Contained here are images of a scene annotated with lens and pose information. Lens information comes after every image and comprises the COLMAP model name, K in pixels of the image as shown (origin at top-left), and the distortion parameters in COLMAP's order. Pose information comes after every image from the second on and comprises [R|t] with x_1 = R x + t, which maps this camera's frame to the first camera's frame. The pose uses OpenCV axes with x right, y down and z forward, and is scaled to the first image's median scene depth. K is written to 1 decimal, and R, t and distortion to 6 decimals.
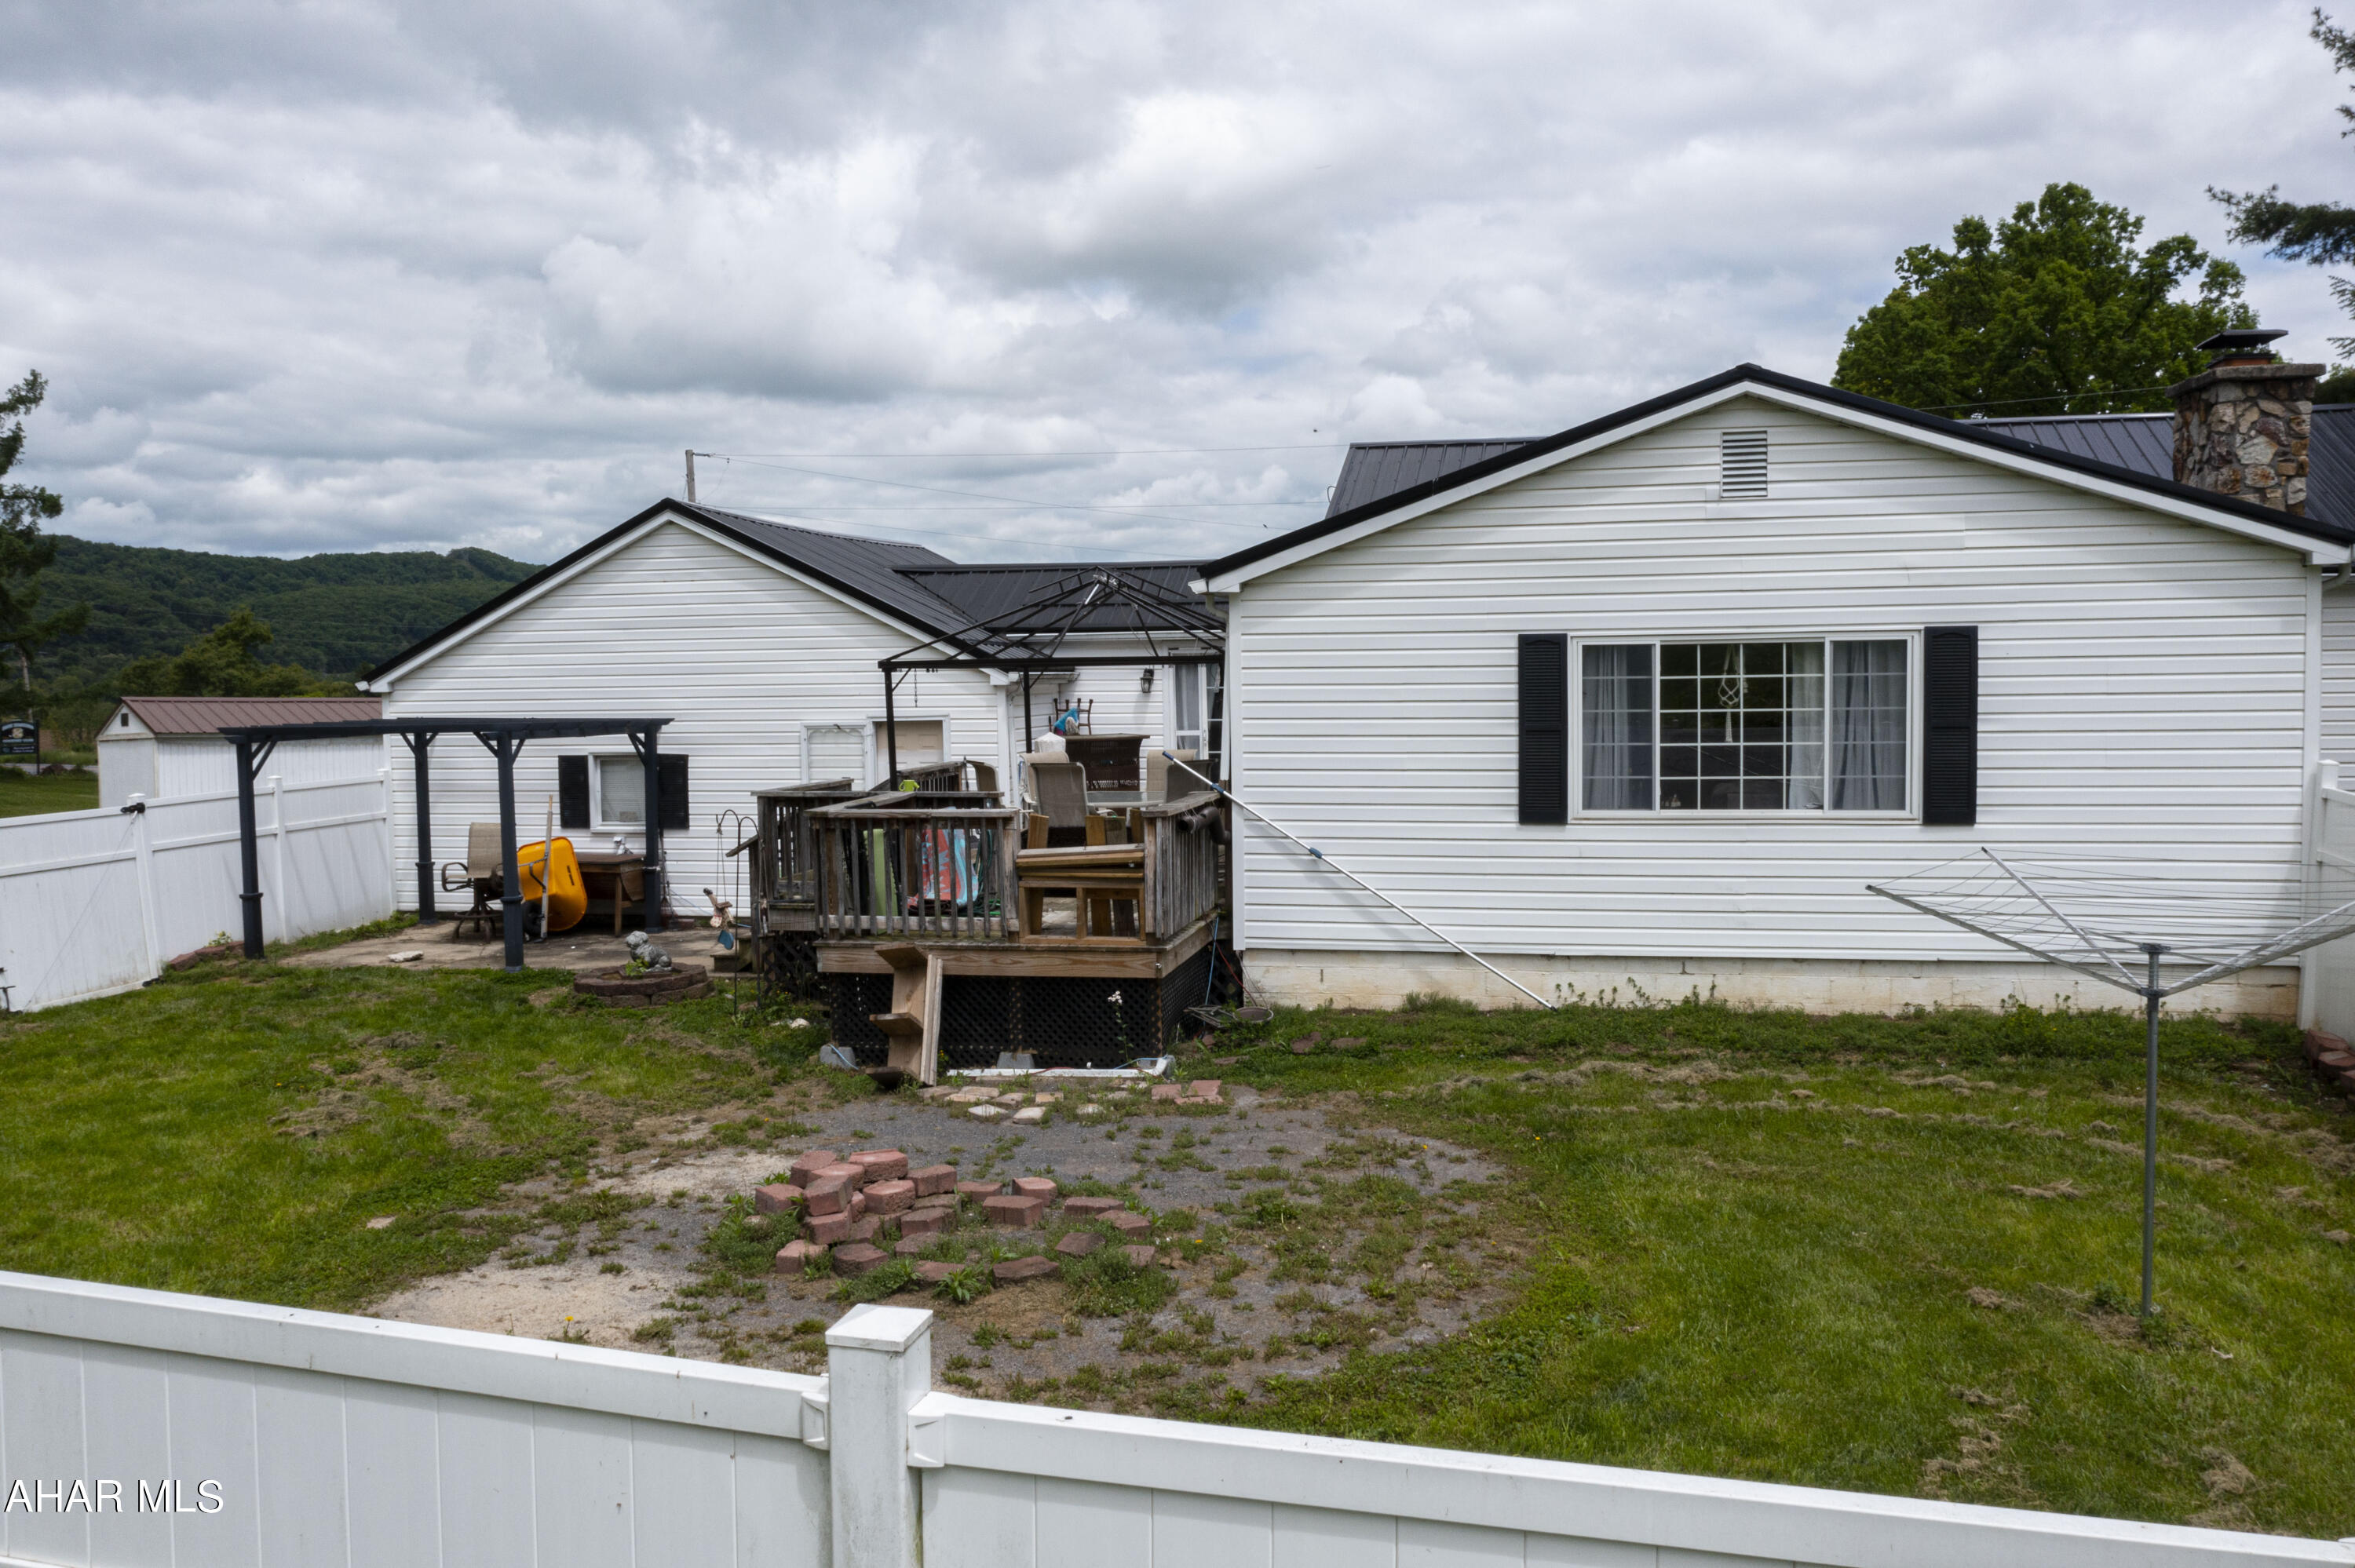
lens RADIAL K [[1878.8, 0, 1177.5], [0, 1878.8, 784.0], [0, 0, 1]] dist [-0.001336, -0.000973]
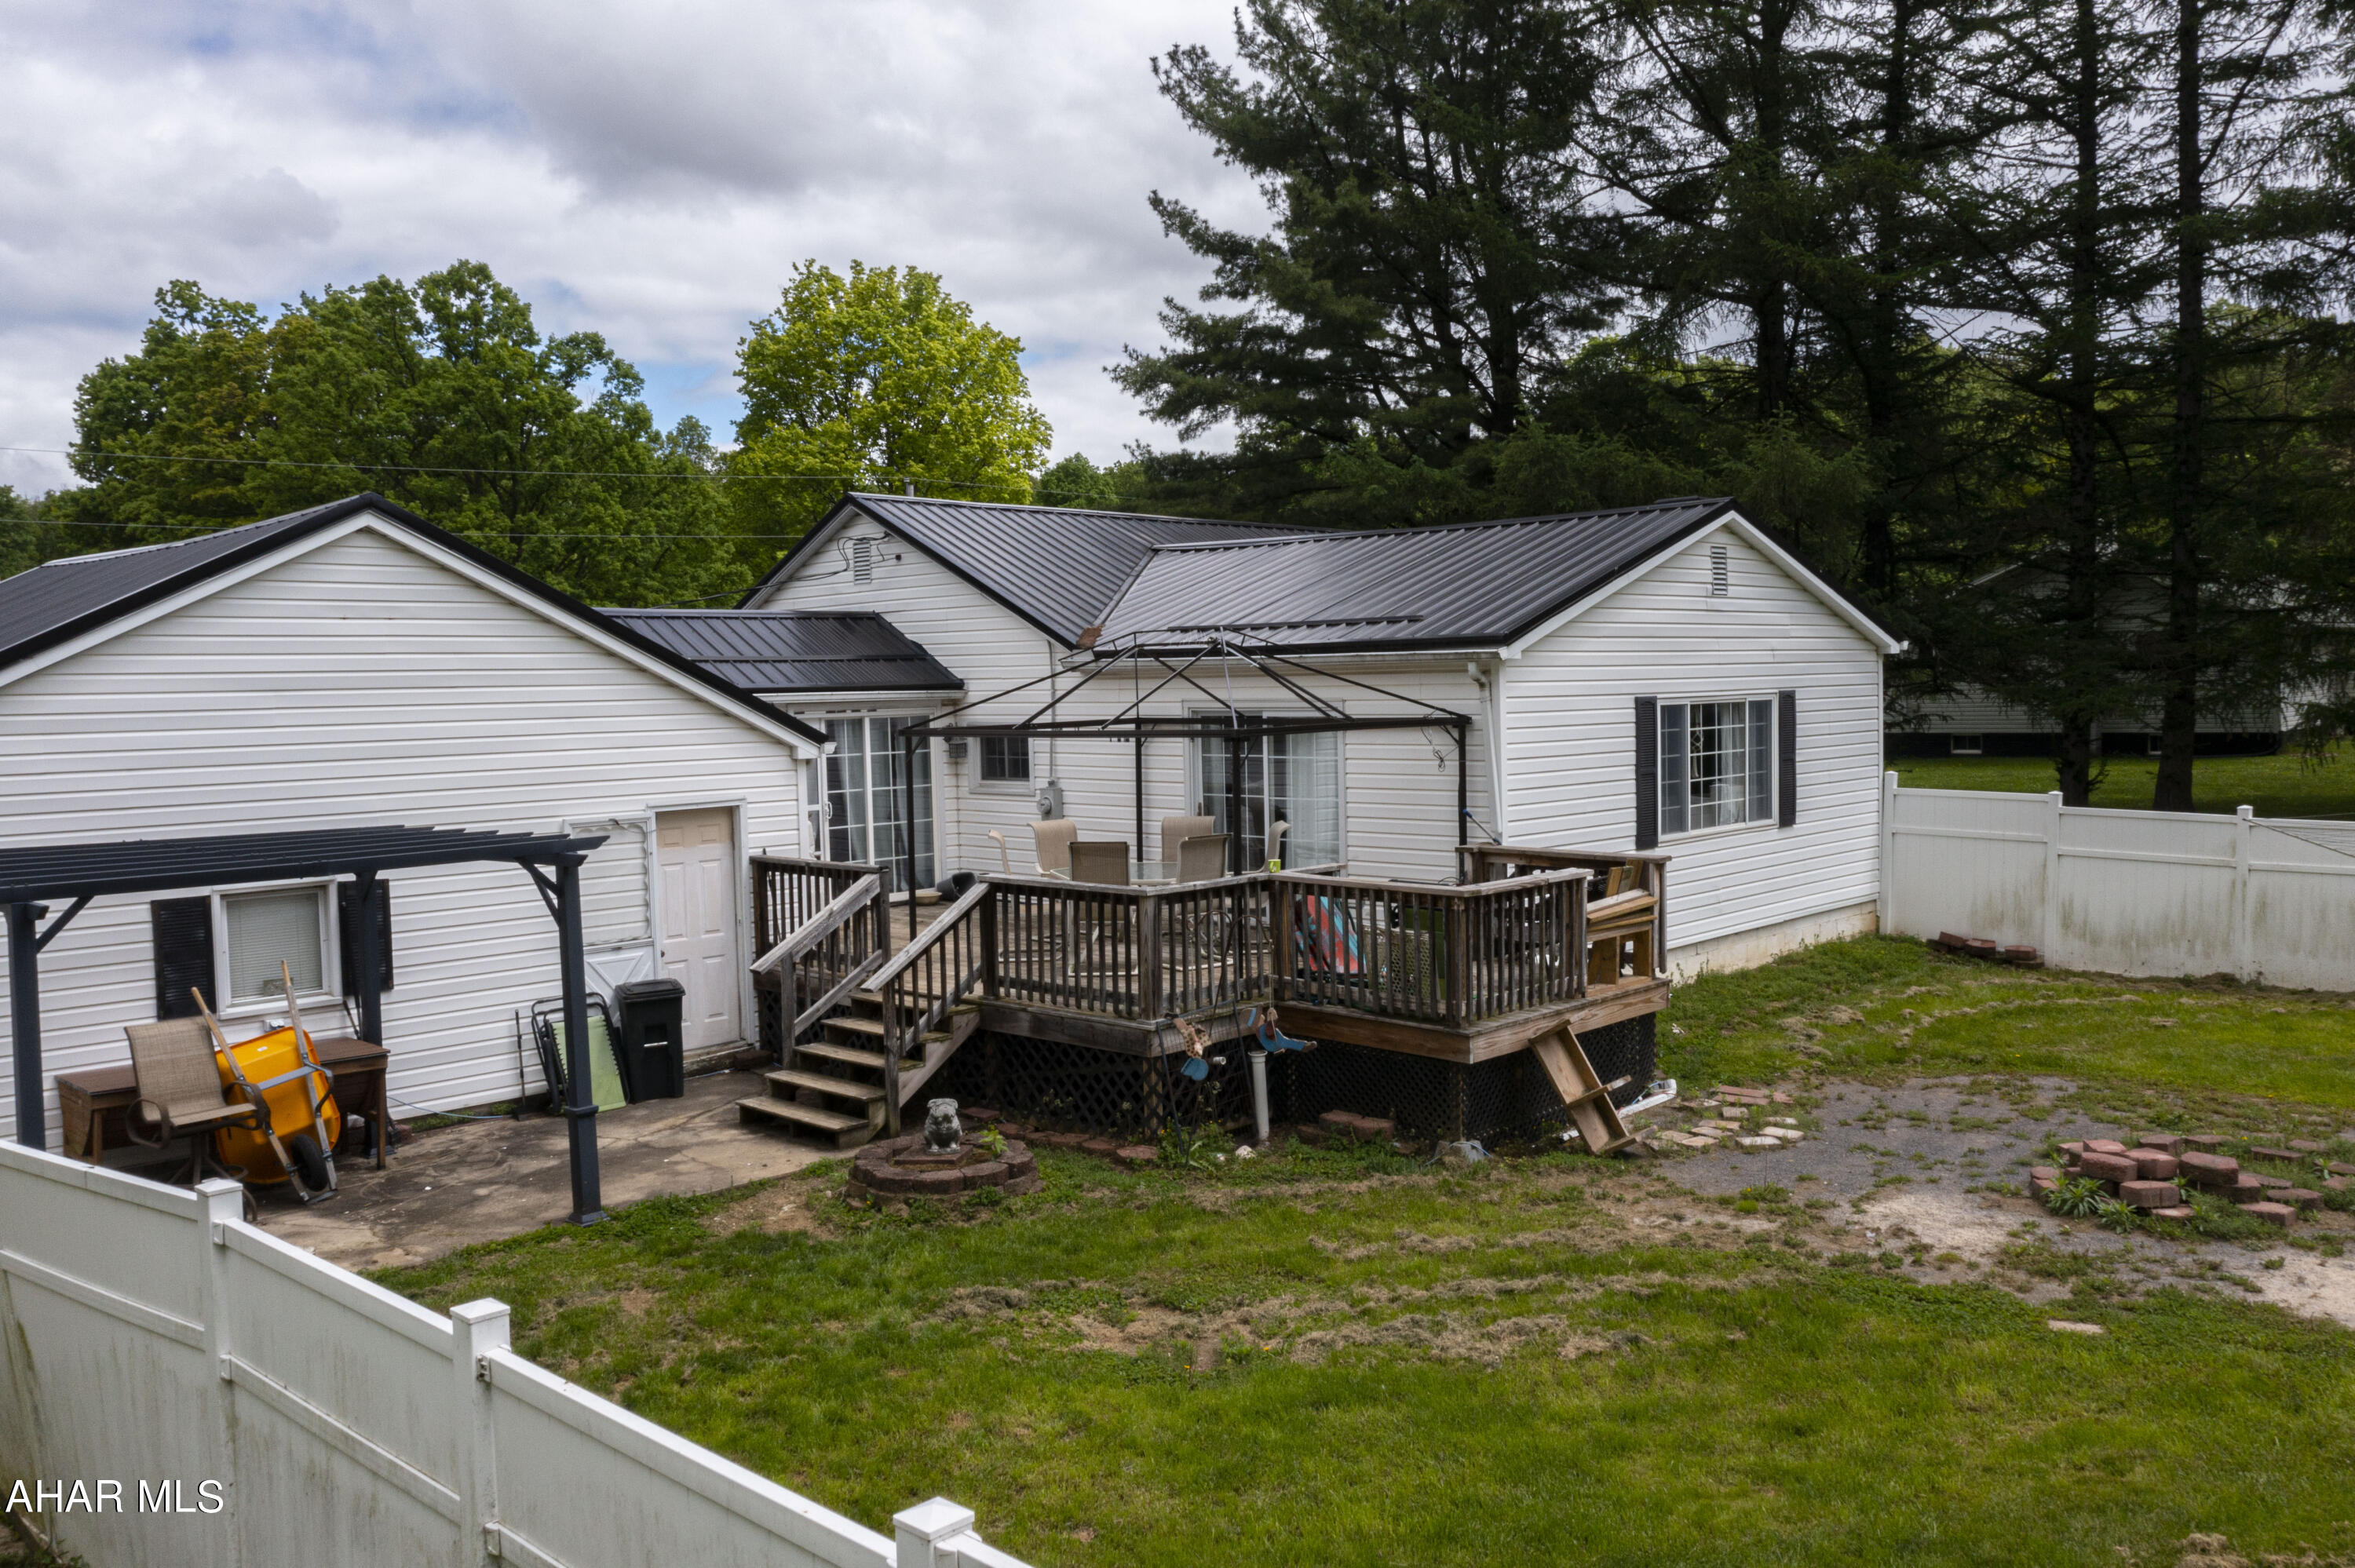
lens RADIAL K [[1878.8, 0, 1177.5], [0, 1878.8, 784.0], [0, 0, 1]] dist [-0.001336, -0.000973]
pose [[0.515757, -0.042302, 0.855690, -1.034647], [0.068238, 0.997635, 0.008190, -0.053748], [-0.854013, 0.054166, 0.517424, 0.628236]]
